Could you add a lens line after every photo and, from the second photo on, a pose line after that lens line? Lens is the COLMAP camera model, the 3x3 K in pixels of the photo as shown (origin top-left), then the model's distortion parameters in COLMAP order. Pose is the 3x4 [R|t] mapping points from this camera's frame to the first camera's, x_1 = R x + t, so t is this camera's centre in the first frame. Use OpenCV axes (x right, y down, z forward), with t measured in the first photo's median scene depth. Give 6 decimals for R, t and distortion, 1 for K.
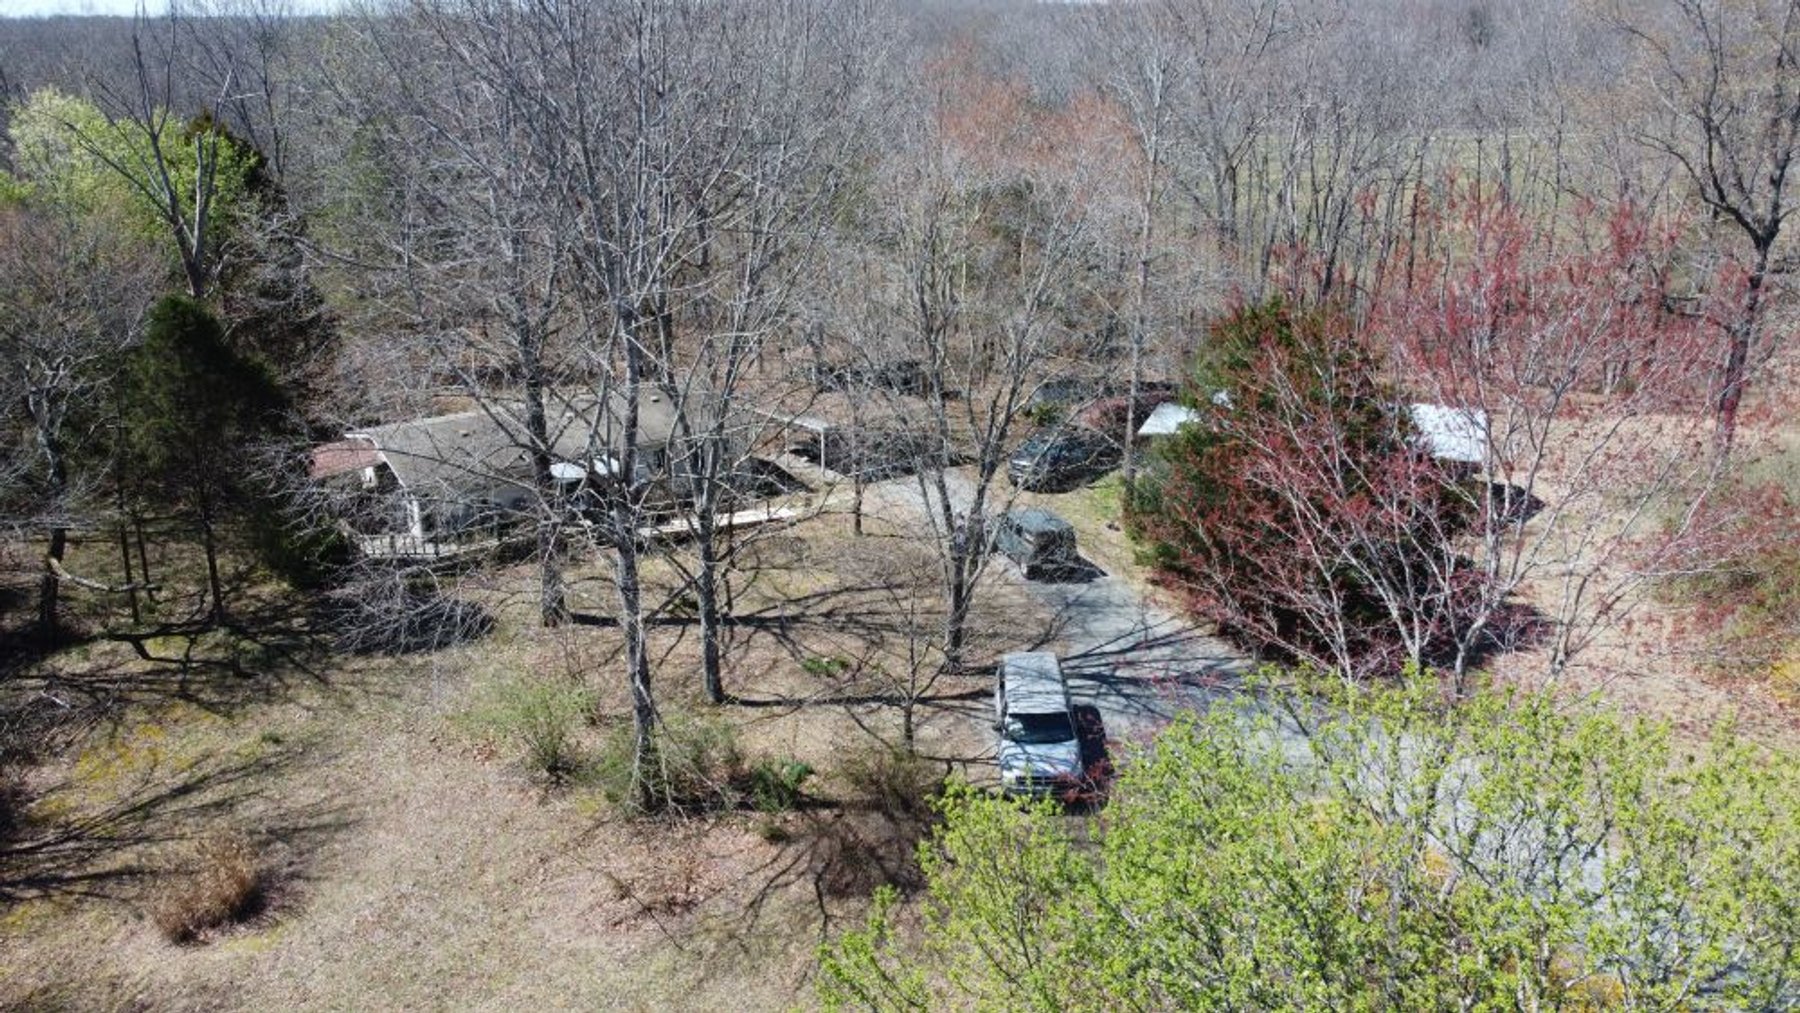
lens RADIAL K [[1359.7, 0, 899.5], [0, 1359.7, 514.2], [0, 0, 1]] dist [0.010841, -0.012471]
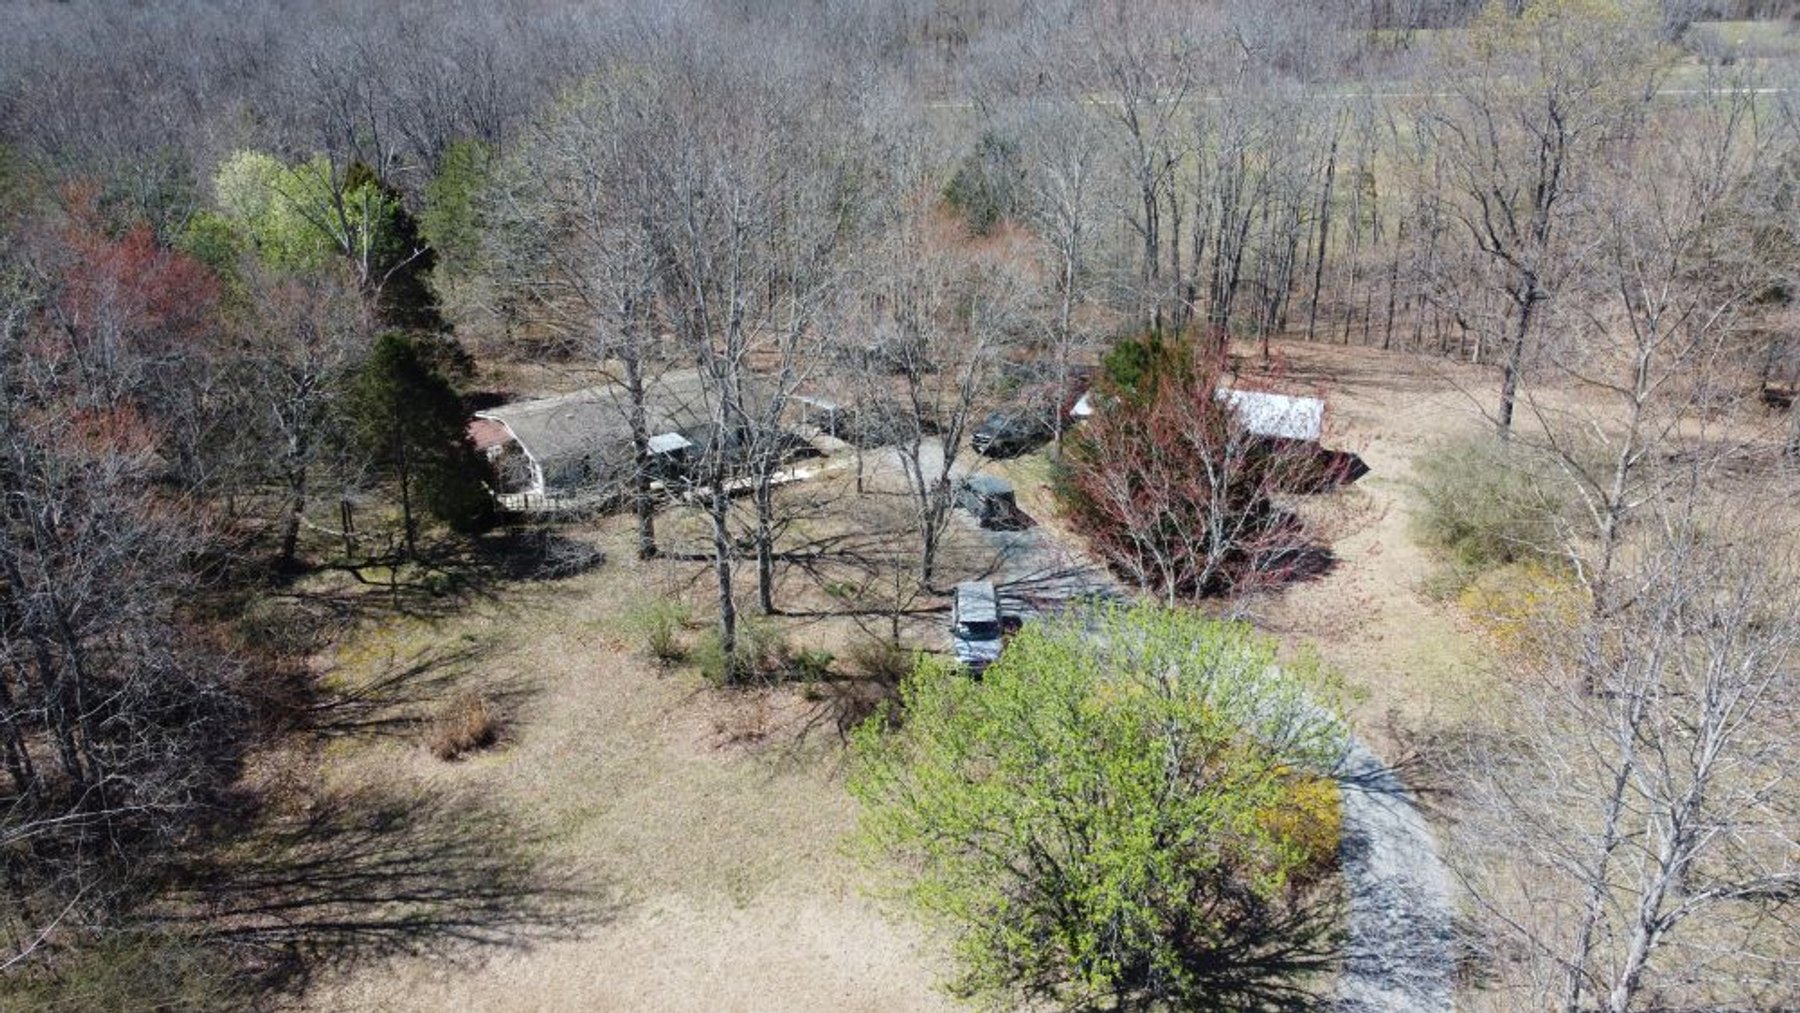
lens RADIAL K [[1359.7, 0, 909.9], [0, 1359.7, 513.6], [0, 0, 1]] dist [0.010841, -0.012471]
pose [[0.999905, 0.002595, 0.013548, 0.001625], [-0.003457, 0.997944, 0.063998, -0.072355], [-0.013354, -0.064039, 0.997858, -0.518794]]
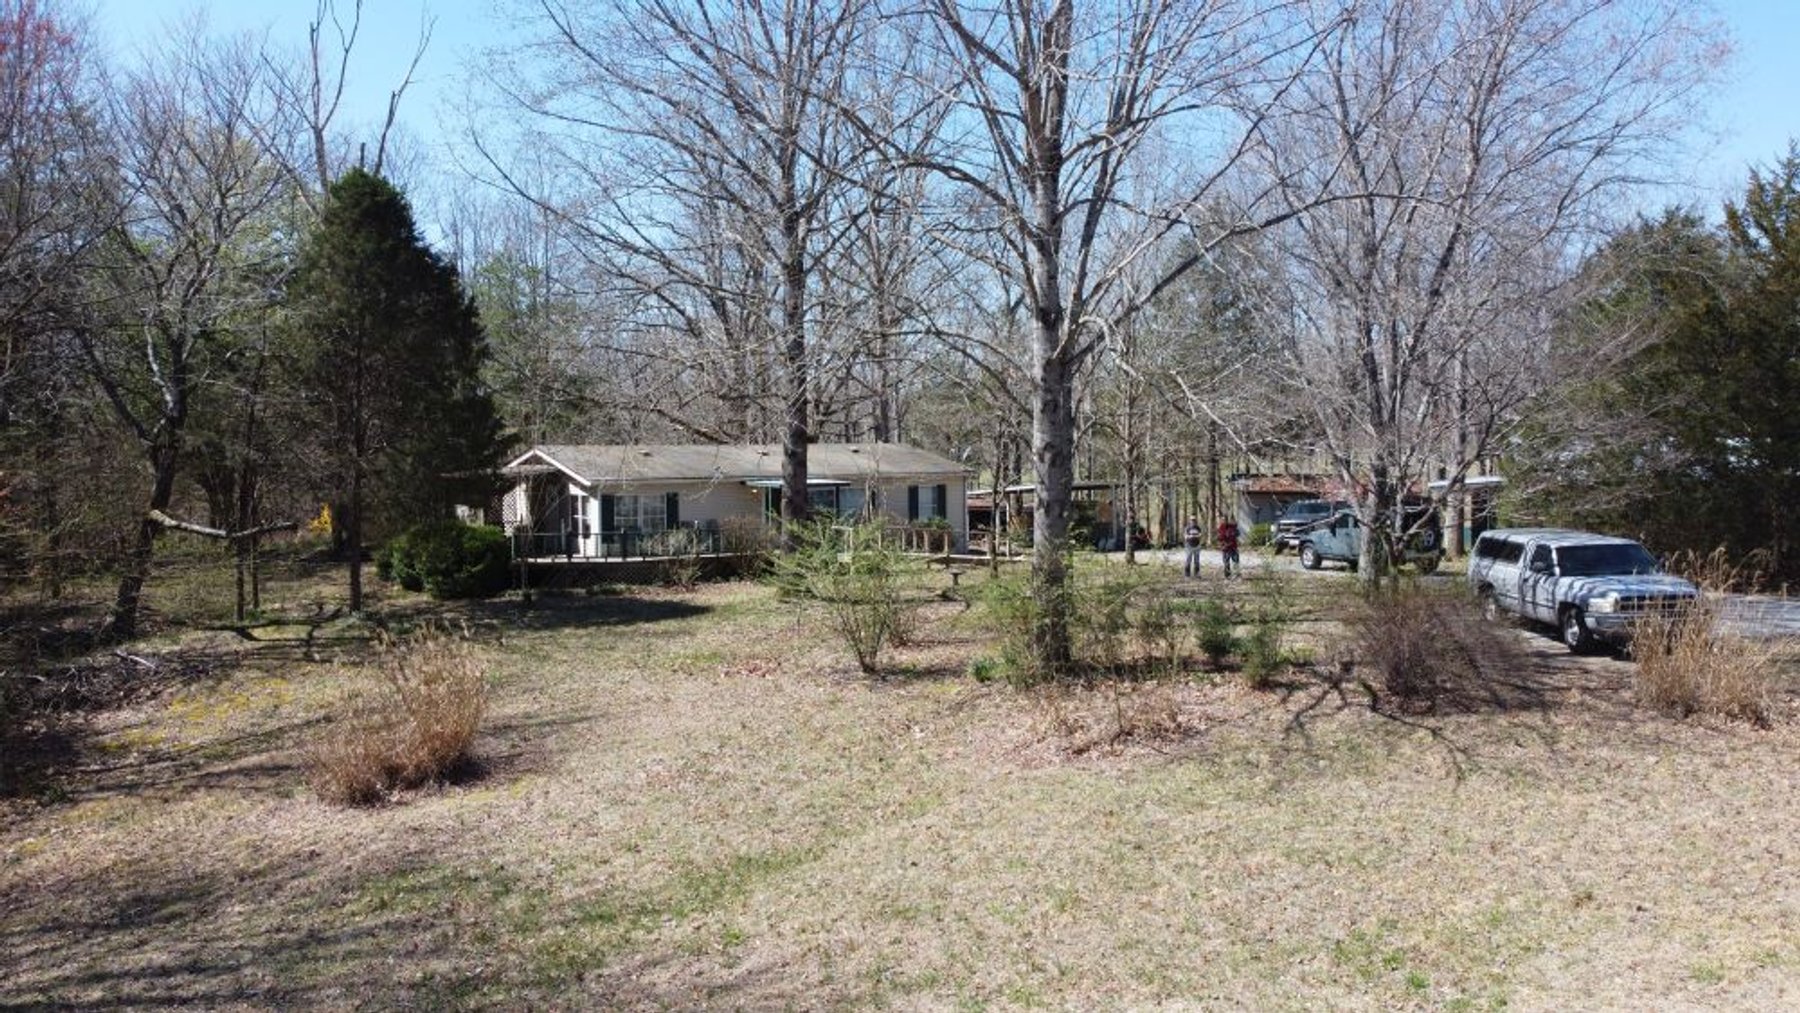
lens RADIAL K [[1359.7, 0, 901.2], [0, 1359.7, 509.9], [0, 0, 1]] dist [0.010841, -0.012471]
pose [[0.999982, -0.000811, 0.005966, -0.241600], [0.002530, 0.955804, -0.293994, 0.310992], [-0.005464, 0.294003, 0.955789, 0.311569]]
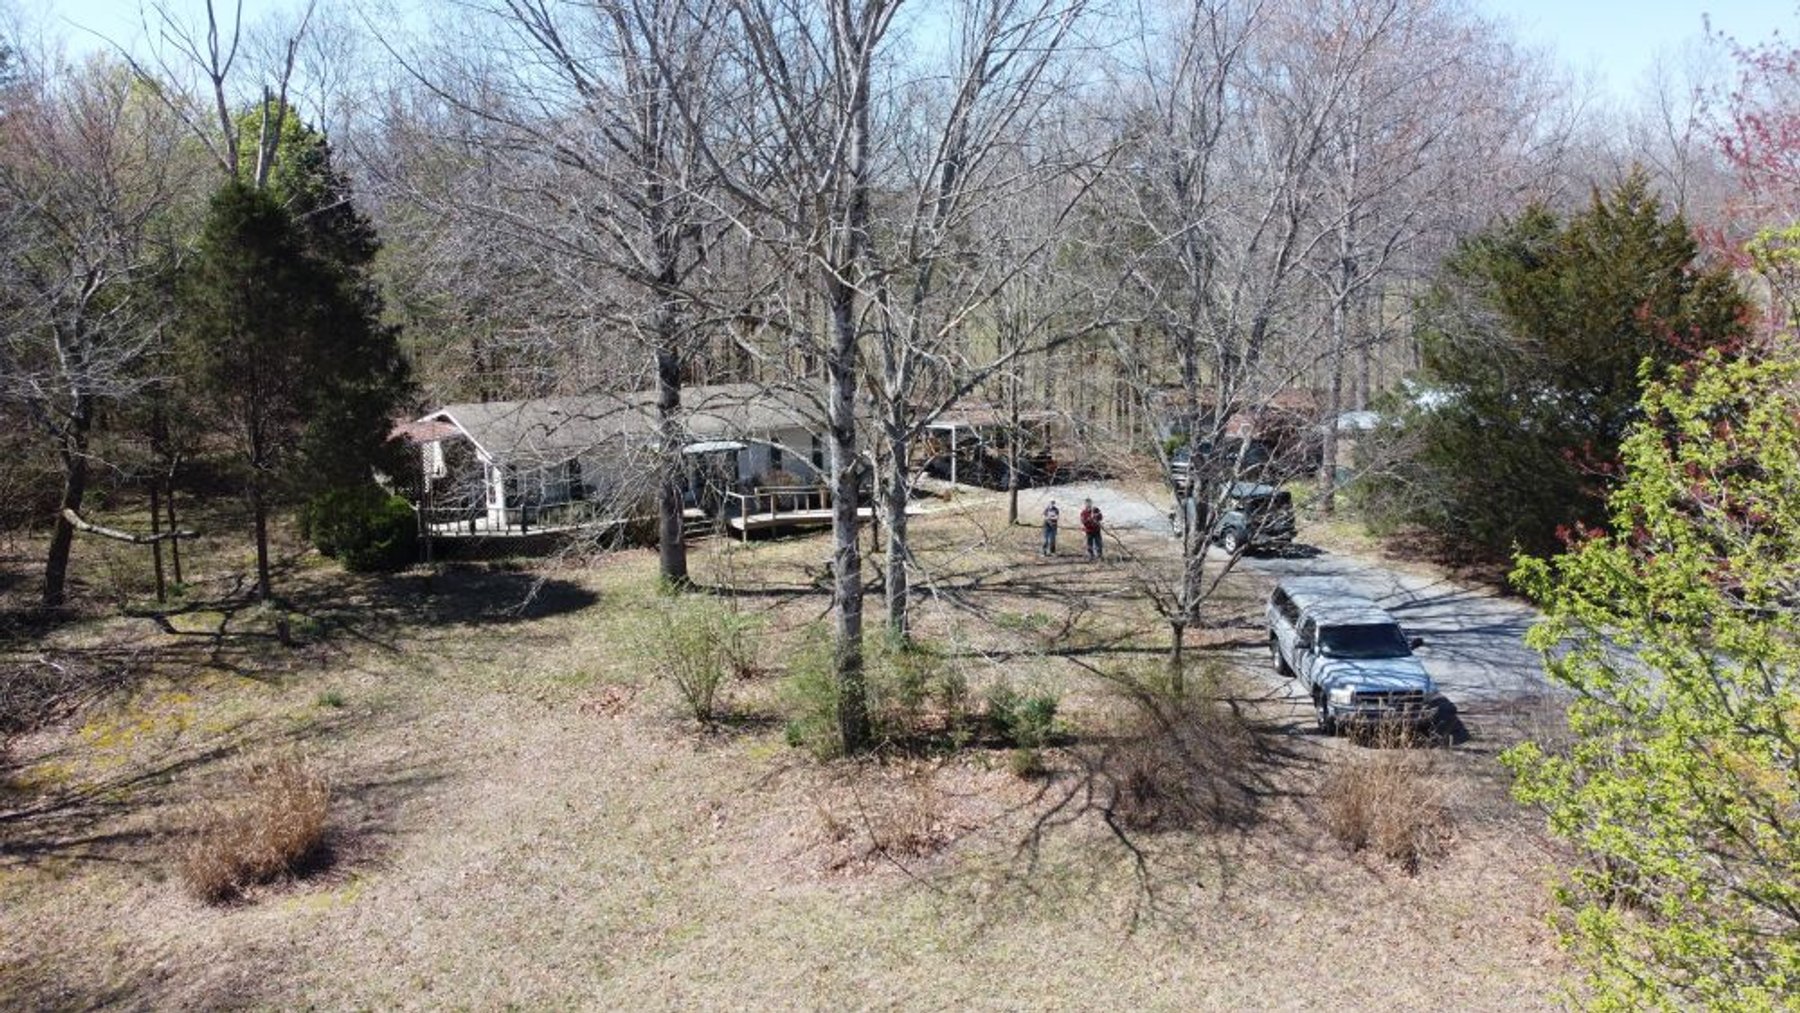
lens RADIAL K [[1359.7, 0, 899.5], [0, 1359.7, 512.9], [0, 0, 1]] dist [0.010841, -0.012471]
pose [[0.999995, 0.001155, 0.002831, -0.146784], [-0.000740, 0.989824, -0.142297, 0.180516], [-0.002967, 0.142294, 0.989820, 0.224438]]
